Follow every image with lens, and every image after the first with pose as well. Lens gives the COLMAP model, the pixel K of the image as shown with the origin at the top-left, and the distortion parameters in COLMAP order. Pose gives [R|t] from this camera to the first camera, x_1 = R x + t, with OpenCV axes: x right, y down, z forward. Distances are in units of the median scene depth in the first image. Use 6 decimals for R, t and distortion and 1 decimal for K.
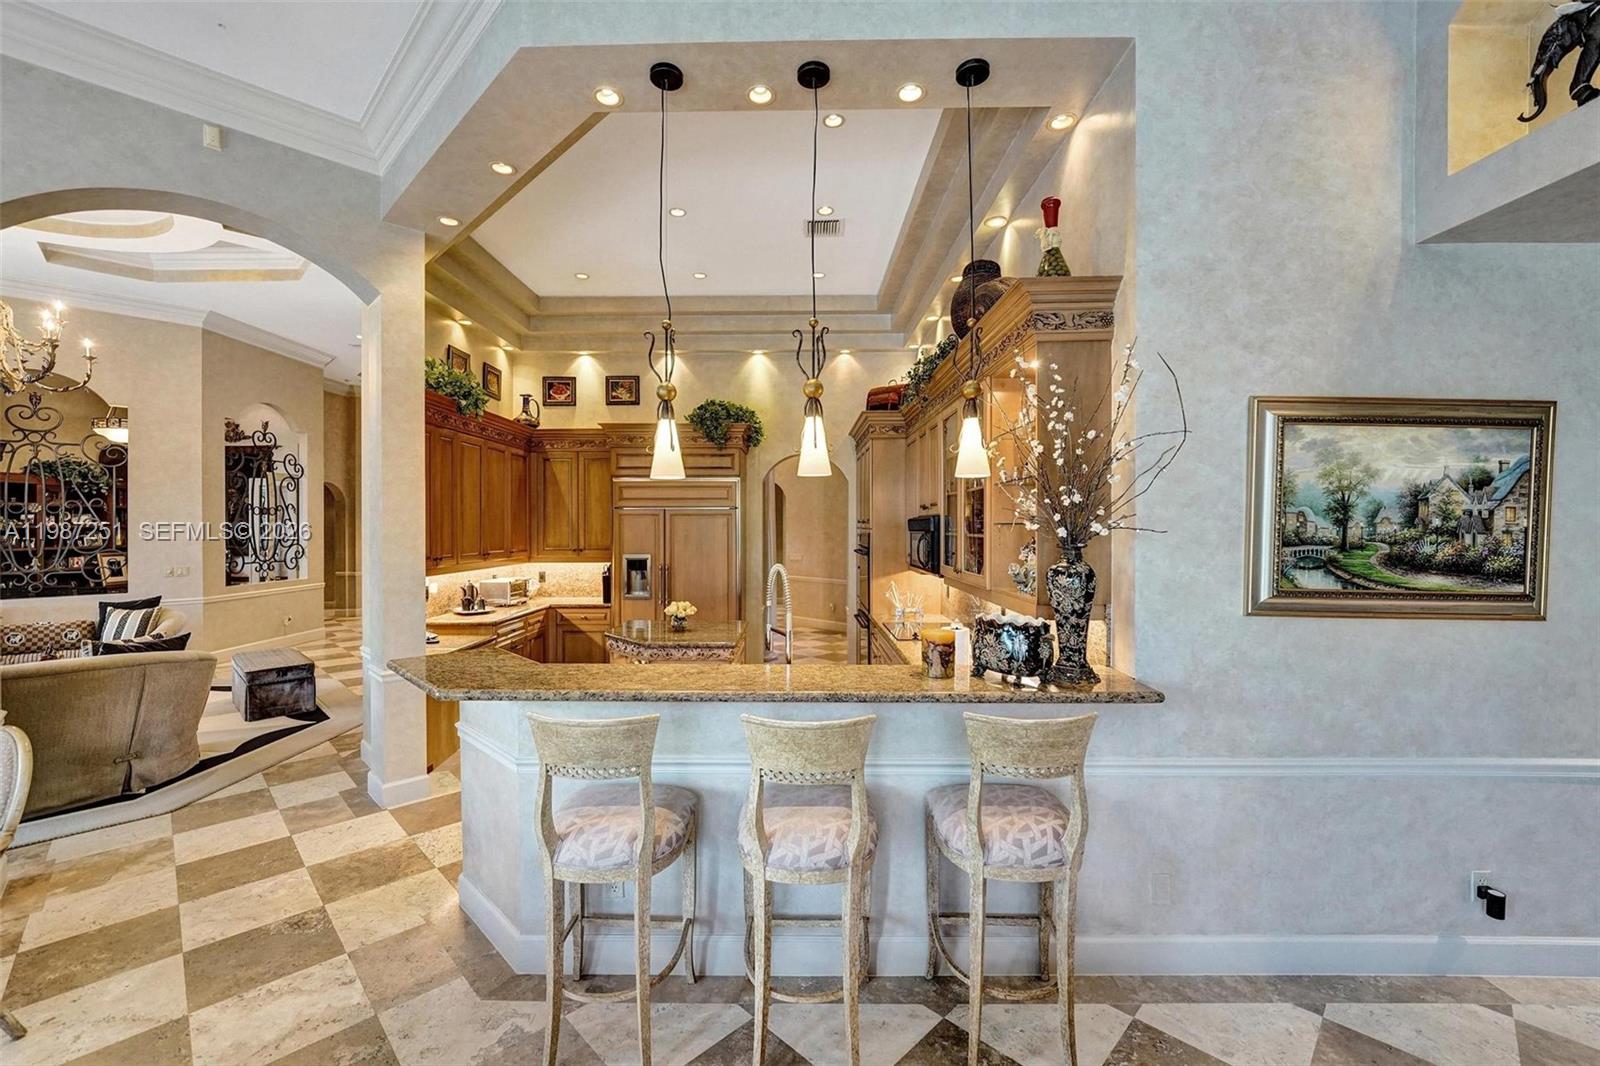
lens RADIAL K [[660.2, 0, 789.2], [0, 660.2, 527.1], [0, 0, 1]] dist [-0.023259, 0.001952]
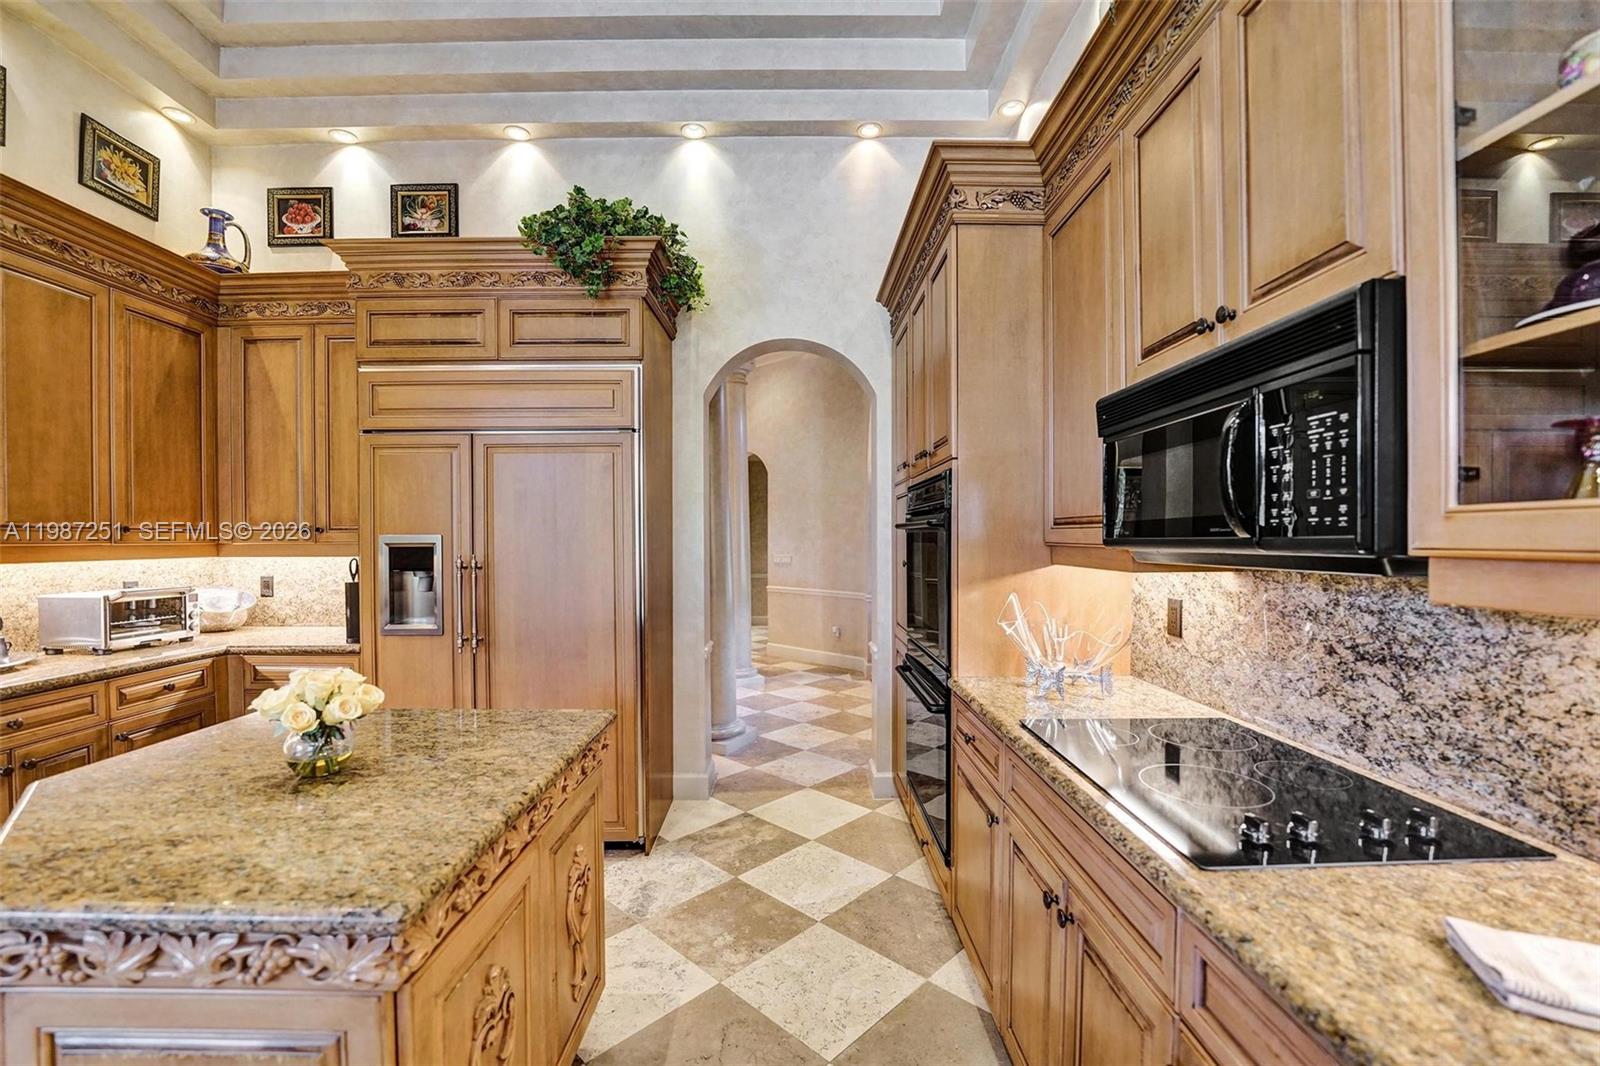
lens RADIAL K [[660.2, 0, 800.0], [0, 660.2, 550.0], [0, 0, 1]] dist [-0.023259, 0.001952]
pose [[0.999766, -0.002065, 0.021548, 0.022682], [0.001743, 0.999886, 0.014977, 0.044926], [-0.021577, -0.014936, 0.999656, 0.541768]]
